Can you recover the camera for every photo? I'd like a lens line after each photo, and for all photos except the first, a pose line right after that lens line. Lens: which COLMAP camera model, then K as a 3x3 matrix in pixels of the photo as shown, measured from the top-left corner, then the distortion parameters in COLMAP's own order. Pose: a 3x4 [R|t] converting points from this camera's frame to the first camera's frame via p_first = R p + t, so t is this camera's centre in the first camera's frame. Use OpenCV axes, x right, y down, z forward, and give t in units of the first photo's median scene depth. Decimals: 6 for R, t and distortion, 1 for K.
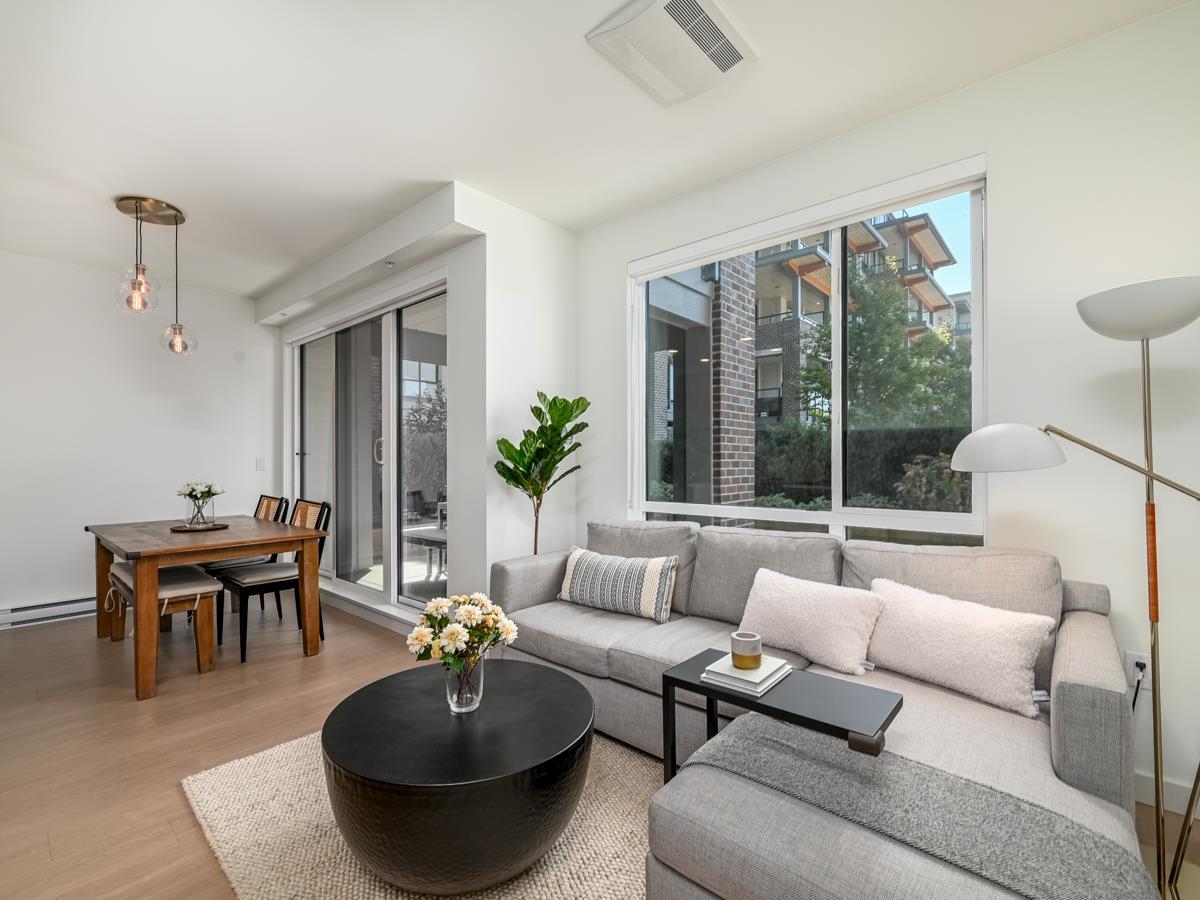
lens RADIAL K [[560.0, 0, 600.0], [0, 560.0, 450.0], [0, 0, 1]] dist [-0.000248, -0.000127]
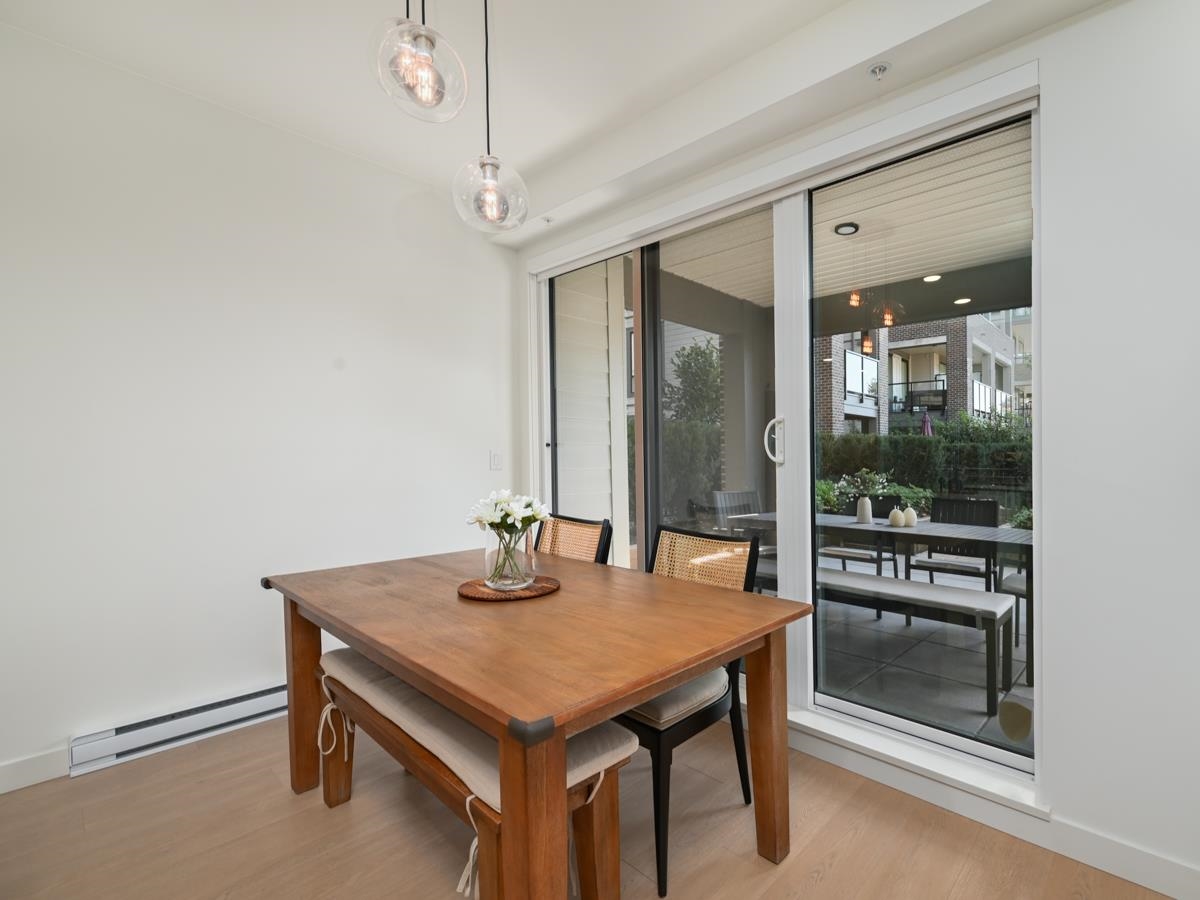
lens RADIAL K [[476.7, 0, 602.1], [0, 476.7, 459.9], [0, 0, 1]] dist [-0.000423, -0.000023]
pose [[0.999322, 0.009708, 0.035524, -0.615909], [-0.010698, 0.999557, 0.027768, 0.010859], [-0.035239, -0.028129, 0.998983, 0.544705]]
